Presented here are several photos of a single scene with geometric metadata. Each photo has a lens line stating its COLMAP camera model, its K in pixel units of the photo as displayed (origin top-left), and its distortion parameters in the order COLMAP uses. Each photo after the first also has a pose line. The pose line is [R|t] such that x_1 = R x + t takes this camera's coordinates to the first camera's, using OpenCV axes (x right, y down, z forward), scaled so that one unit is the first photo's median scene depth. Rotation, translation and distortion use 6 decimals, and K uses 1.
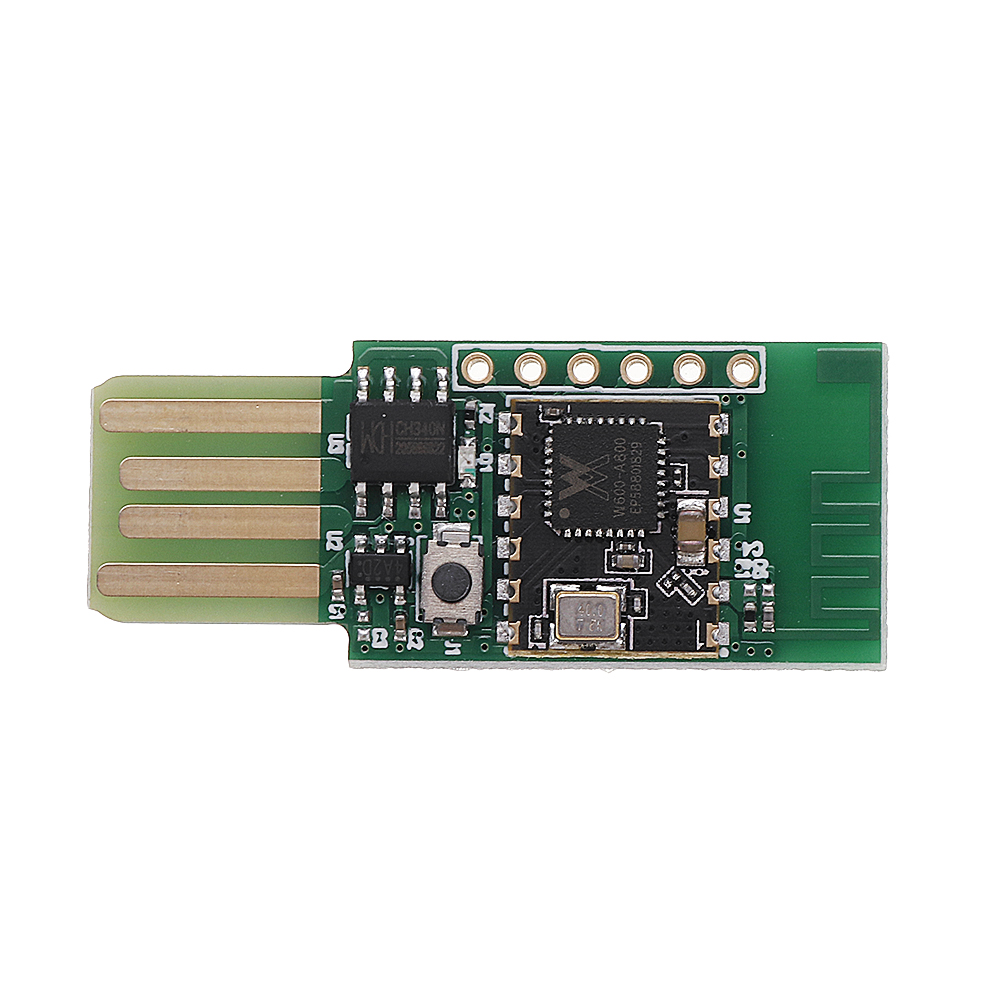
lens RADIAL K [[6638.8, 0, 500.0], [0, 6638.8, 500.0], [0, 0, 1]] dist [0.369361, 9.731374]
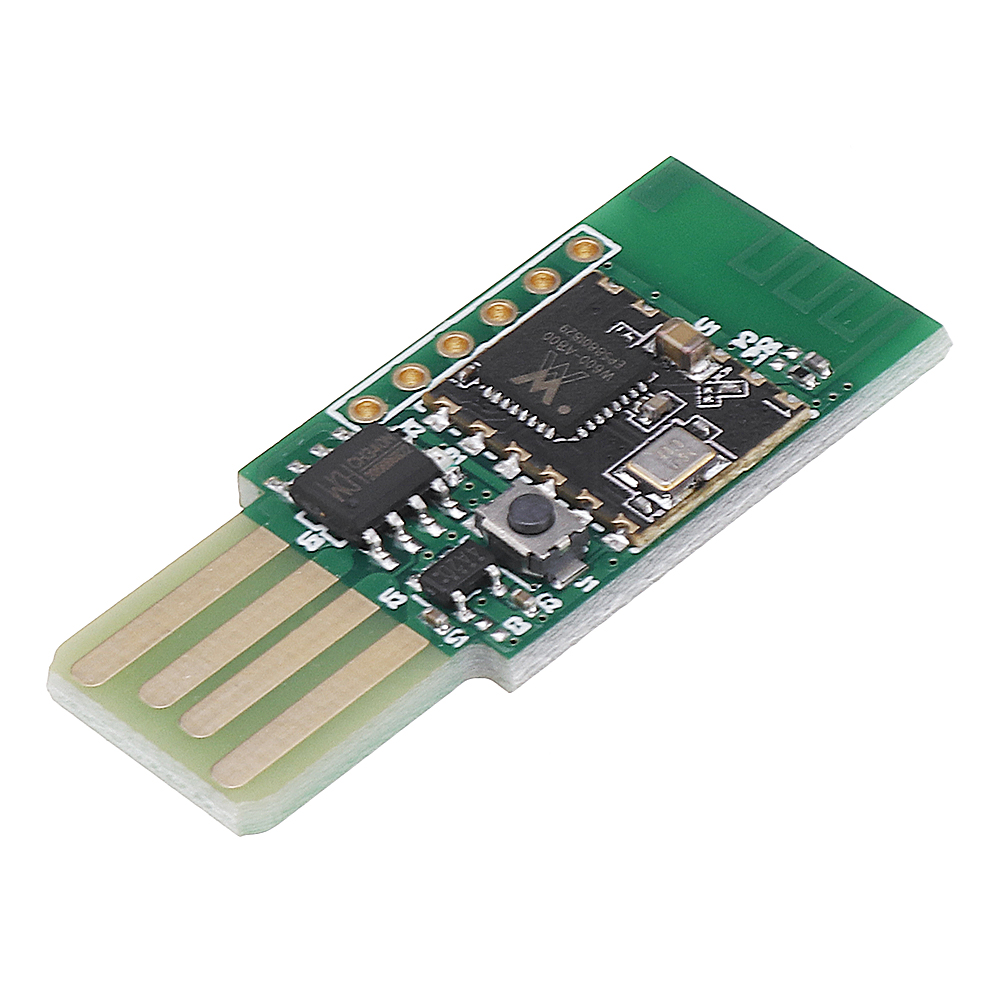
lens RADIAL K [[6638.8, 0, 500.0], [0, 6638.8, 500.0], [0, 0, 1]] dist [0.369361, 9.731374]
pose [[0.695259, -0.498734, 0.517571, -0.436373], [0.717194, 0.528877, -0.453786, 0.383341], [-0.047413, 0.686698, 0.725395, 0.395299]]
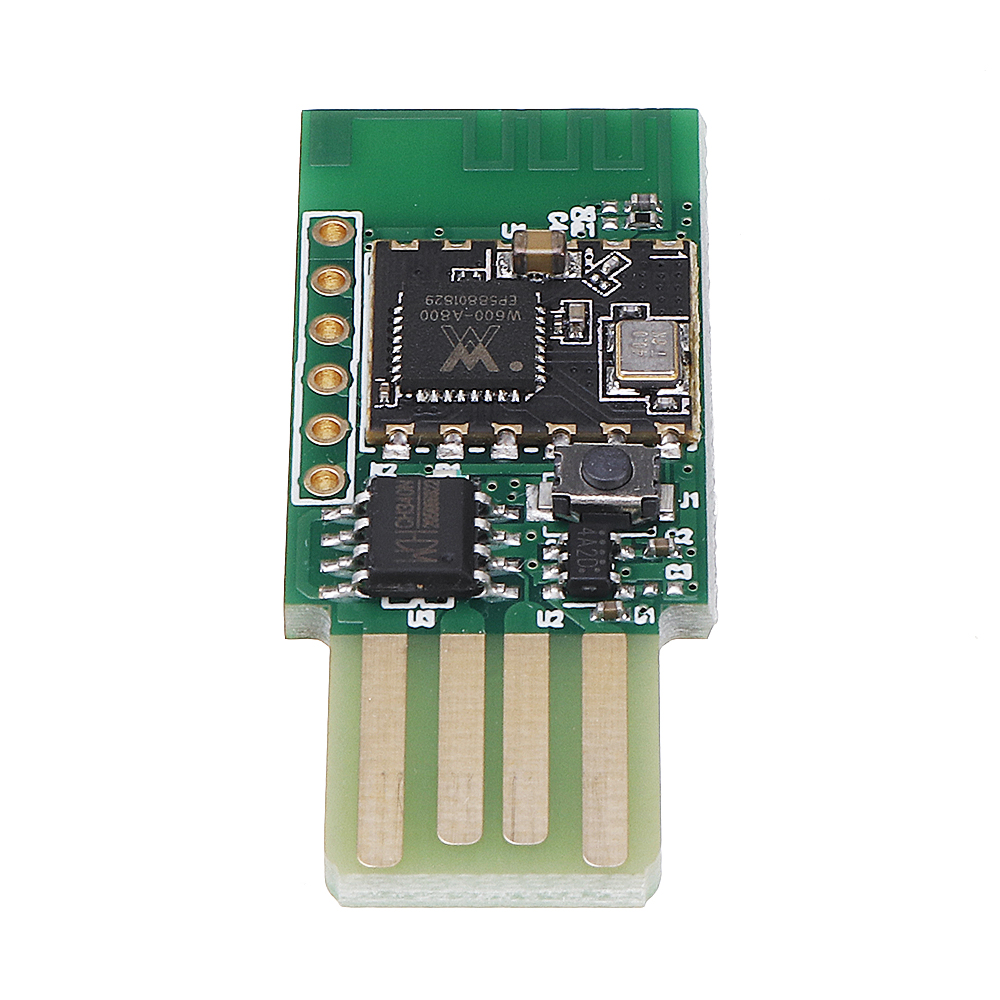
lens RADIAL K [[6638.8, 0, 500.0], [0, 6638.8, 500.0], [0, 0, 1]] dist [0.369361, 9.731374]
pose [[-0.002087, -0.713443, 0.700710, -0.544874], [0.997856, 0.044353, 0.048131, -0.036551], [-0.065418, 0.699308, 0.711821, 0.455353]]
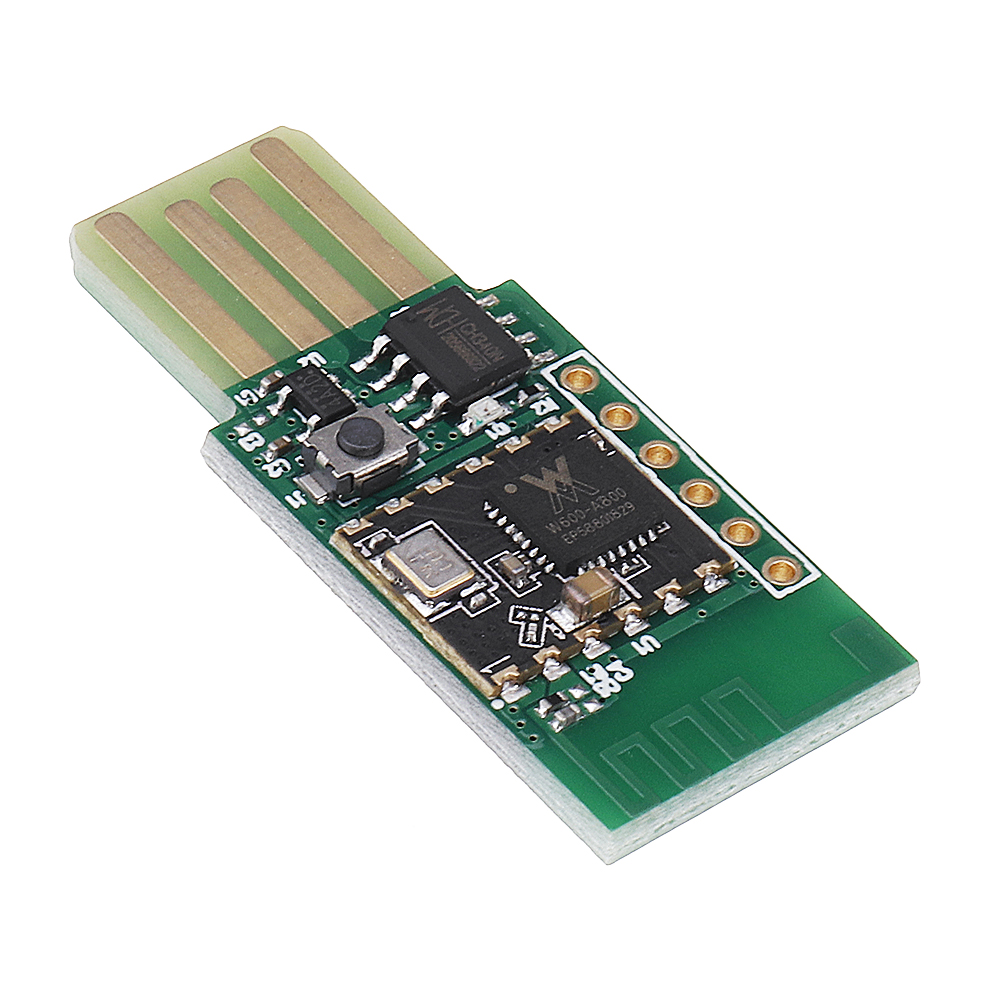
lens RADIAL K [[6638.8, 0, 500.0], [0, 6638.8, 500.0], [0, 0, 1]] dist [0.369361, 9.731374]
pose [[0.621138, 0.626780, -0.470462, 0.394737], [-0.782579, 0.463943, -0.415123, 0.343352], [-0.041924, 0.626022, 0.778677, 0.360086]]
